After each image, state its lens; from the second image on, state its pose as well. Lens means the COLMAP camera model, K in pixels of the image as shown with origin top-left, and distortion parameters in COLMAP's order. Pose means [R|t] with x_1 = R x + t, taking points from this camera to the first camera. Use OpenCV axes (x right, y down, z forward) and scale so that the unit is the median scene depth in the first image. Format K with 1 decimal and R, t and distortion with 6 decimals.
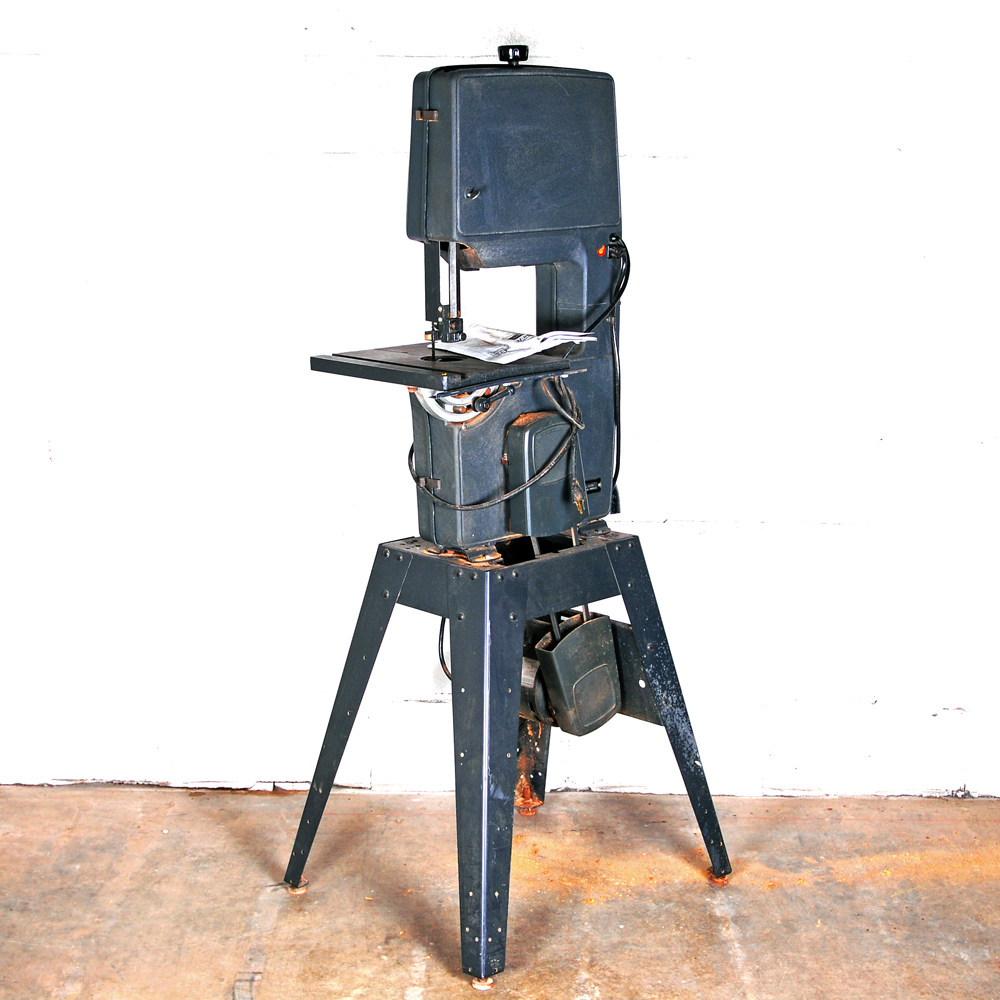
lens RADIAL K [[1921.8, 0, 500.0], [0, 1921.8, 500.0], [0, 0, 1]] dist [-0.033632, -0.020002]
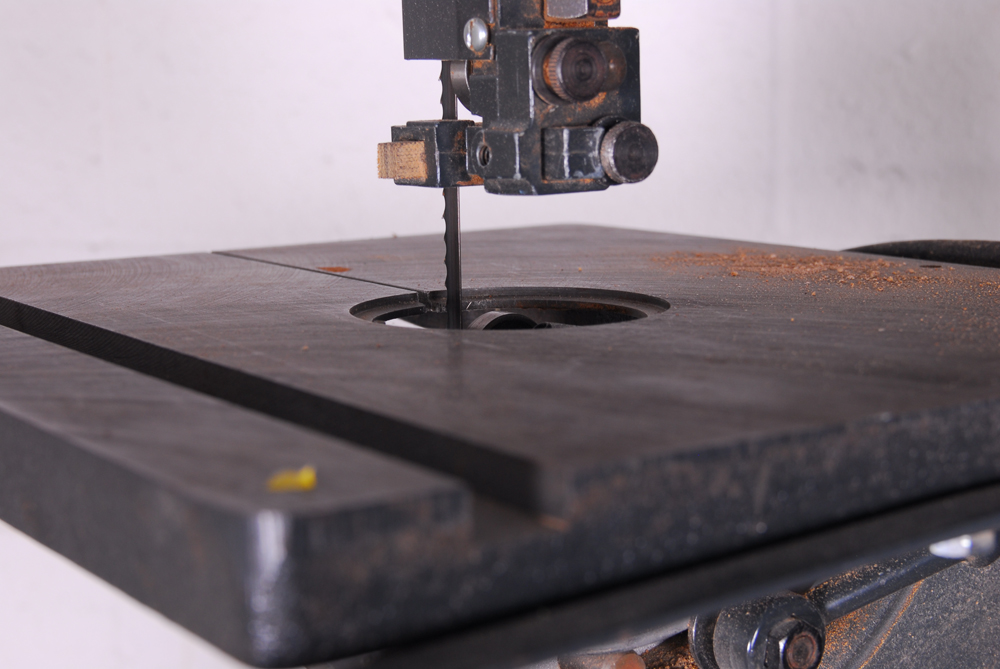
lens RADIAL K [[1894.4, 0, 500.0], [0, 1894.4, 334.5], [0, 0, 1]] dist [-0.092608, -0.067680]
pose [[0.979518, 0.012160, -0.200987, -0.000941], [-0.023349, 0.998300, -0.053395, -0.062947], [0.199996, 0.056994, 0.978138, 0.846419]]
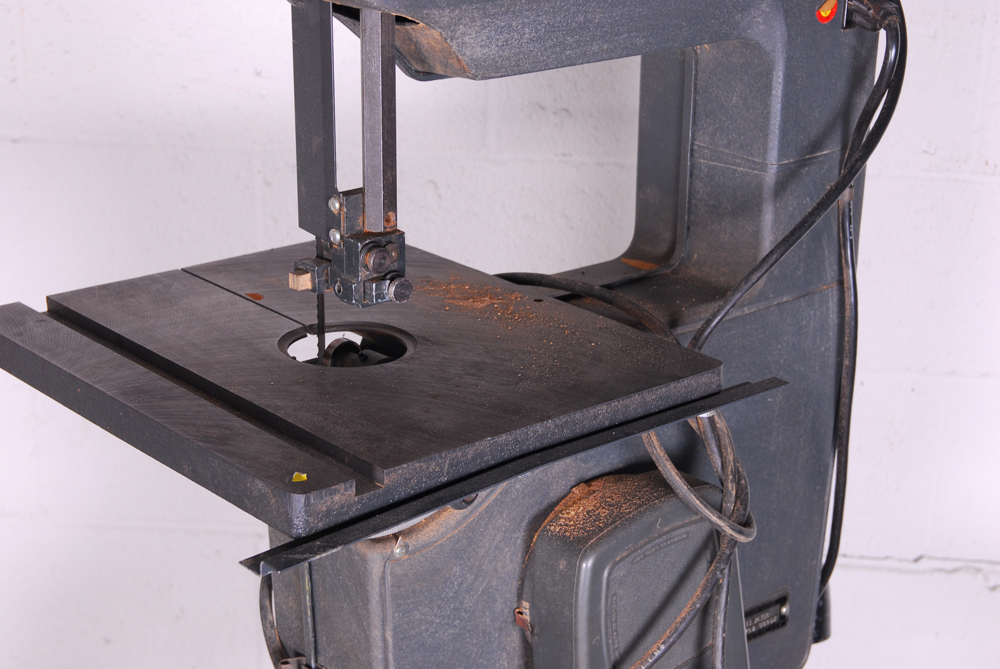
lens RADIAL K [[1998.3, 0, 500.0], [0, 1998.3, 334.5], [0, 0, 1]] dist [-0.001563, 0.078221]
pose [[0.996964, 0.041590, -0.065820, 0.020202], [-0.032746, 0.990953, 0.130151, -0.120098], [0.070637, -0.127600, 0.989307, 0.645159]]
